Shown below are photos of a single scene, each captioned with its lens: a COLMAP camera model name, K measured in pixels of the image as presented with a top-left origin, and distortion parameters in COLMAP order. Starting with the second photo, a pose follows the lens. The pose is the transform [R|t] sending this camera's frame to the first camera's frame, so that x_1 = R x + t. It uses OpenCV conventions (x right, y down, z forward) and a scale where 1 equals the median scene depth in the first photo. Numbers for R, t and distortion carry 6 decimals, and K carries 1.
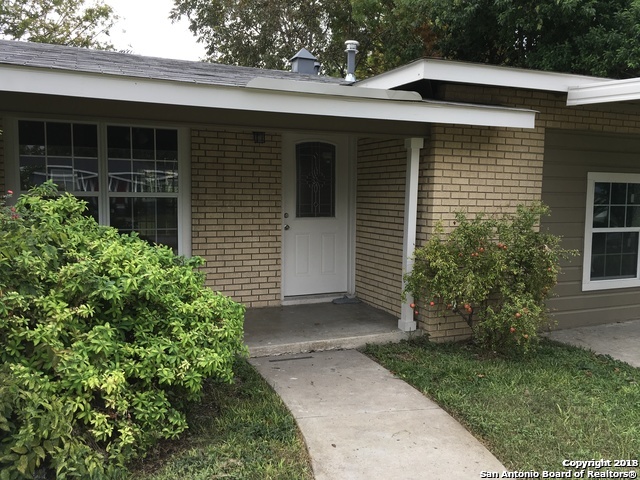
lens RADIAL K [[545.8, 0, 320.0], [0, 545.8, 240.0], [0, 0, 1]] dist [0.006615, 0.003218]
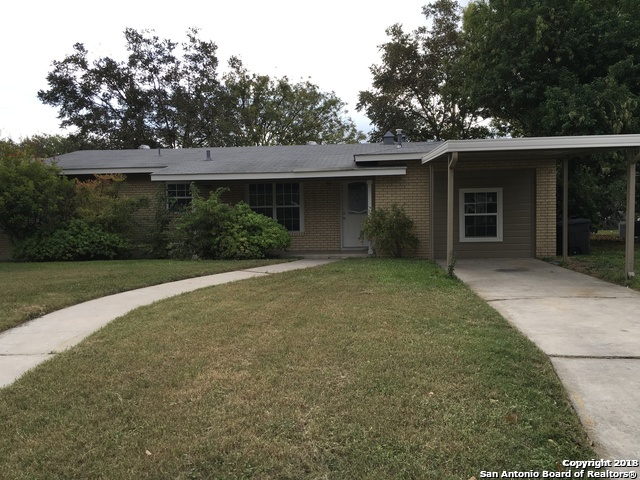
lens RADIAL K [[545.8, 0, 320.0], [0, 545.8, 240.0], [0, 0, 1]] dist [0.006615, 0.003218]
pose [[0.873600, -0.014536, -0.486427, 1.998511], [-0.013553, 0.998439, -0.054177, 0.398954], [0.486456, 0.053922, 0.872040, -2.263110]]
